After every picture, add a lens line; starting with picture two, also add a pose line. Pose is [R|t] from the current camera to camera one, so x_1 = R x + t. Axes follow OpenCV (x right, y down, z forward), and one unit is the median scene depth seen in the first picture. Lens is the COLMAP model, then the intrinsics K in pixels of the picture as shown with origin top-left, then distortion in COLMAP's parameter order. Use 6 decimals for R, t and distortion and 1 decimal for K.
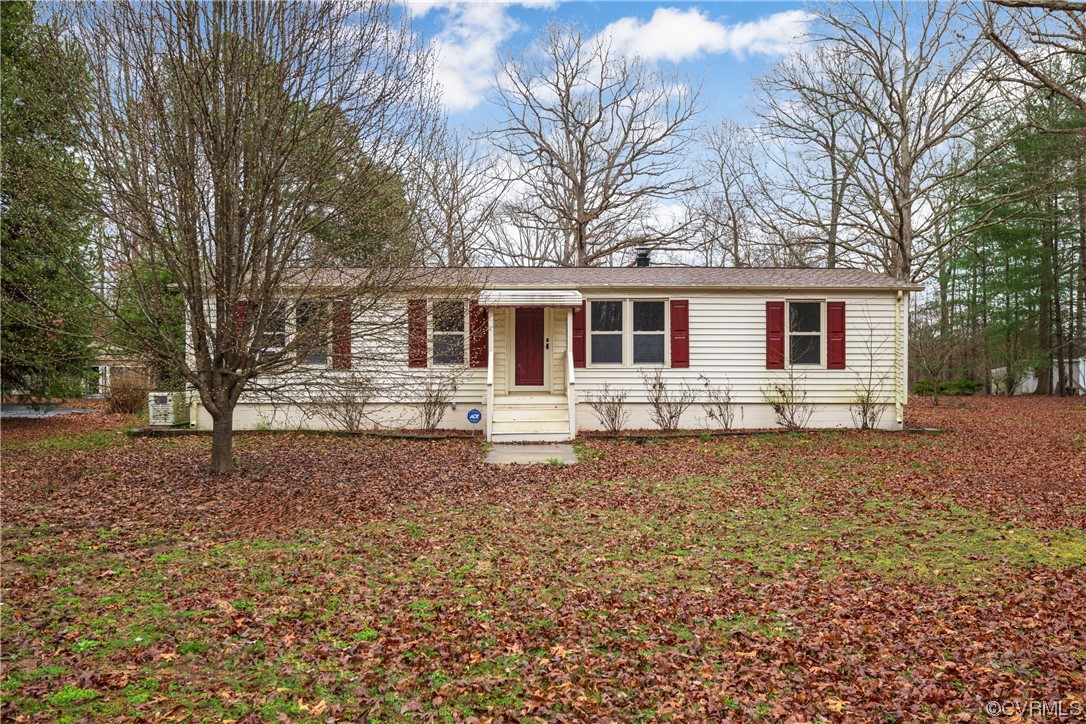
lens RADIAL K [[894.5, 0, 543.0], [0, 894.5, 362.0], [0, 0, 1]] dist [0.002770, 0.001942]
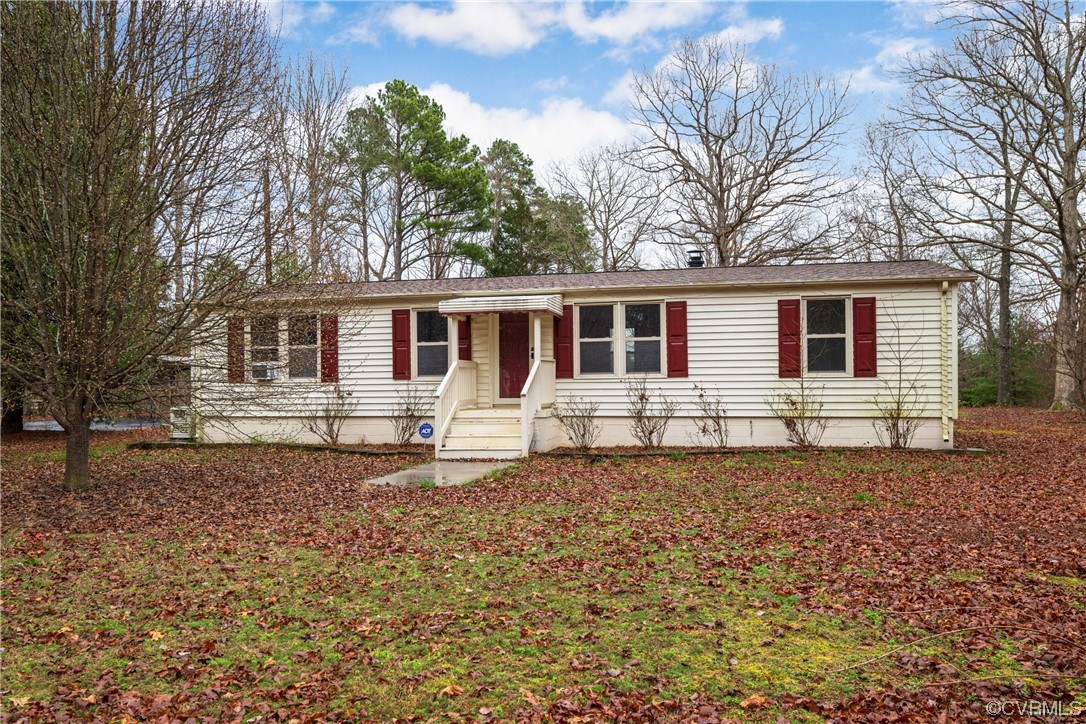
lens RADIAL K [[831.4, 0, 543.1], [0, 831.4, 381.8], [0, 0, 1]] dist [0.002239, -0.002227]
pose [[0.971060, -0.009267, -0.238658, 0.220705], [0.010158, 0.999945, 0.002501, 0.007418], [0.238621, -0.004853, 0.971101, 0.163054]]
